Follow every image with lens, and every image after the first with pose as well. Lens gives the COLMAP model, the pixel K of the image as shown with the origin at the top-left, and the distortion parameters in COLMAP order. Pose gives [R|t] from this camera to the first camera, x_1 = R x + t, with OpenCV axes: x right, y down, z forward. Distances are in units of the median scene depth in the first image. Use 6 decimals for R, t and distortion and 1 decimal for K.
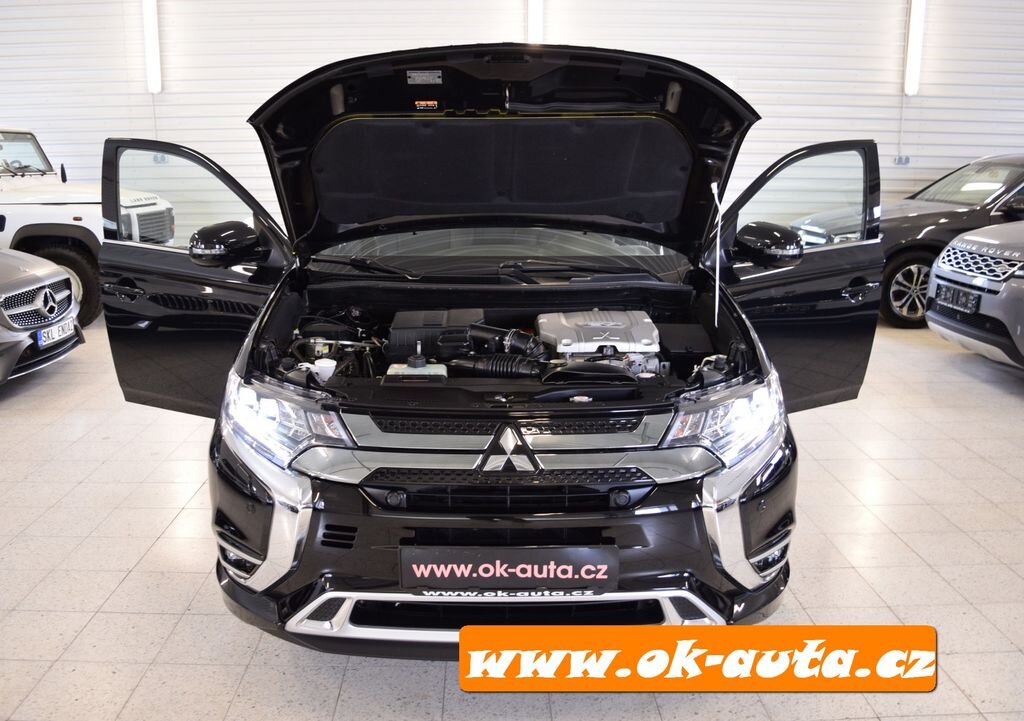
lens RADIAL K [[850.2, 0, 505.7], [0, 850.2, 360.8], [0, 0, 1]] dist [-0.098251, -0.012183]
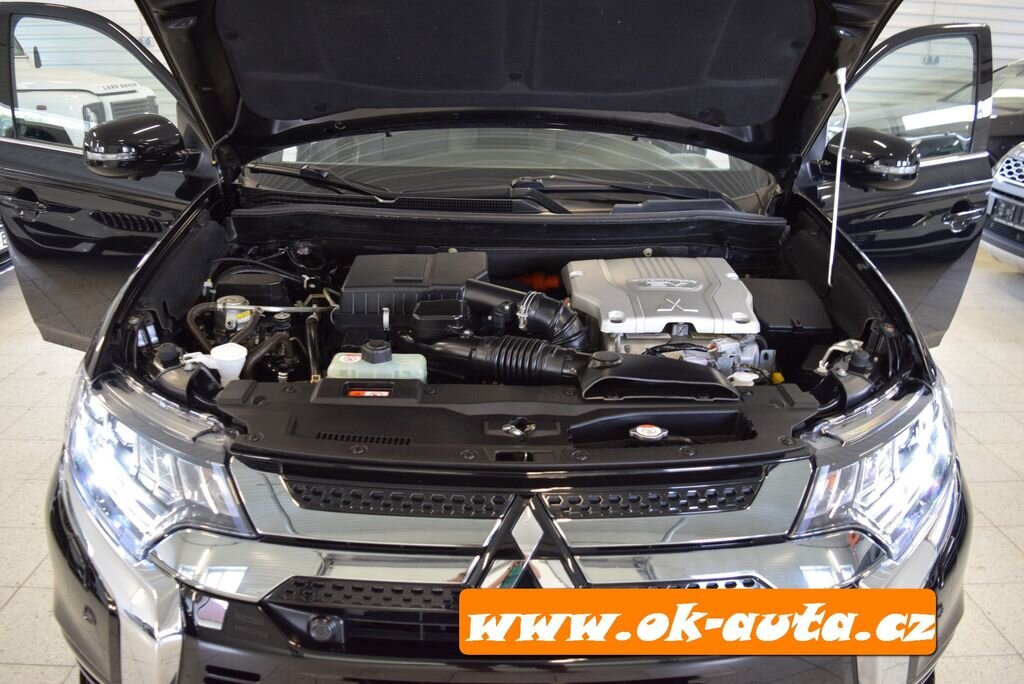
lens RADIAL K [[802.8, 0, 521.8], [0, 802.8, 341.7], [0, 0, 1]] dist [-0.095685, 0.010998]
pose [[0.999791, 0.014199, 0.014742, -0.006907], [-0.015796, 0.993294, 0.114535, -0.062629], [-0.013017, -0.114744, 0.993310, 0.356729]]
